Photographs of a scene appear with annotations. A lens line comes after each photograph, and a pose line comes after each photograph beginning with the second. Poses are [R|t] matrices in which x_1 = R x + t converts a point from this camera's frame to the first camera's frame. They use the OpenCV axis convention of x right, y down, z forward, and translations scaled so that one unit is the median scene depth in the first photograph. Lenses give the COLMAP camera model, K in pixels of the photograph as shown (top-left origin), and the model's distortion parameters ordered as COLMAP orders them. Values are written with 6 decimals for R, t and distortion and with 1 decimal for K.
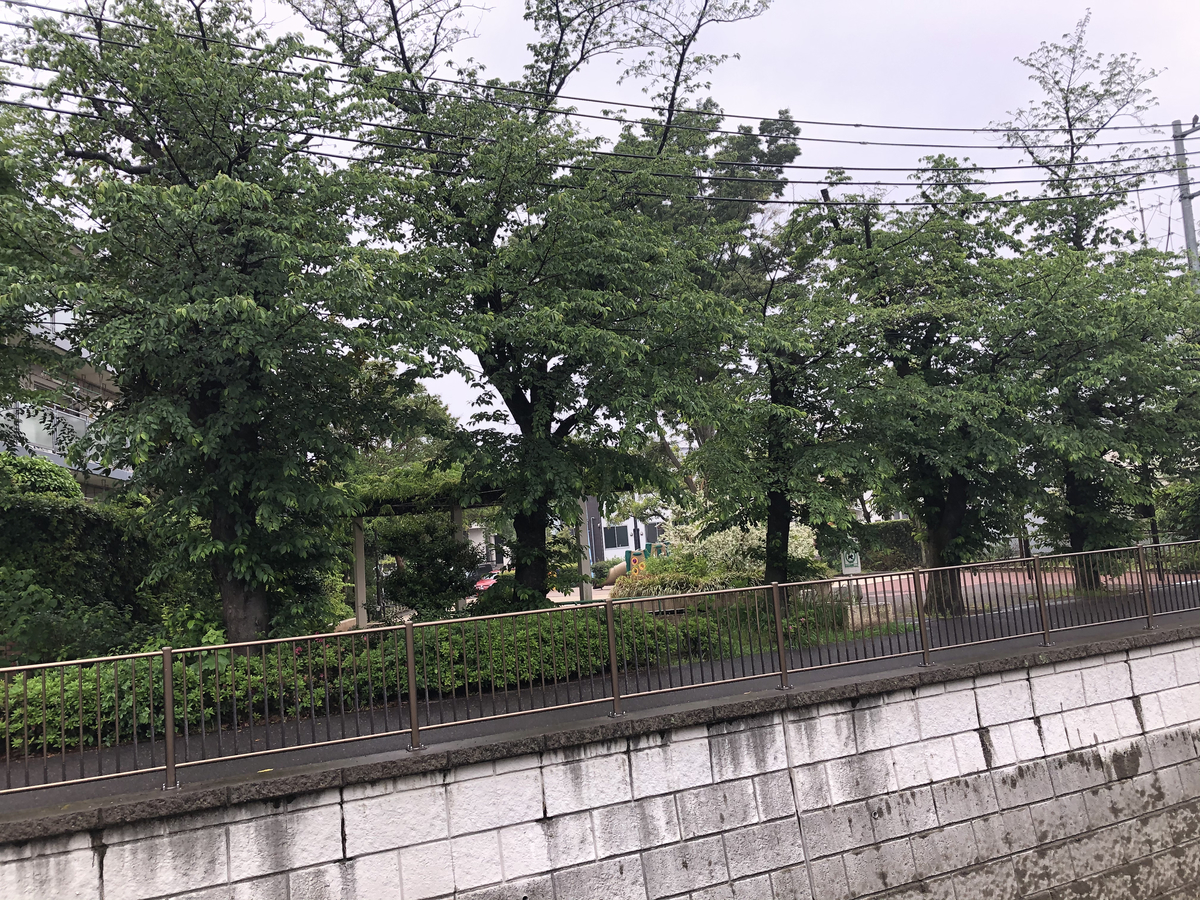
lens RADIAL K [[962.2, 0, 601.0], [0, 962.2, 451.2], [0, 0, 1]] dist [0.004478, 0.005568]
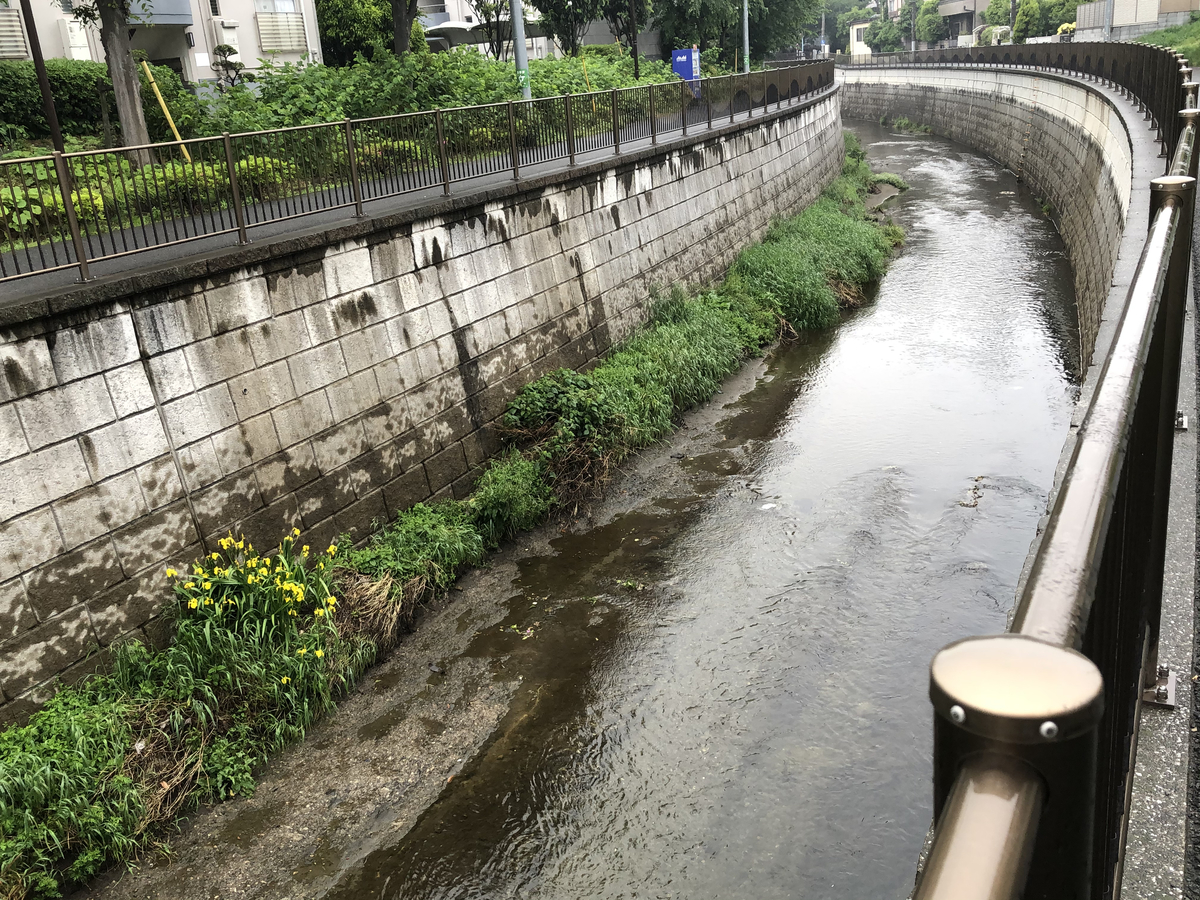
lens RADIAL K [[1167.8, 0, 601.7], [0, 1167.8, 451.5], [0, 0, 1]] dist [0.016356, 0.000000]
pose [[0.773250, -0.172527, 0.610179, -0.246801], [-0.064204, 0.936027, 0.346023, 0.006575], [-0.630842, -0.306738, 0.712706, -0.121272]]
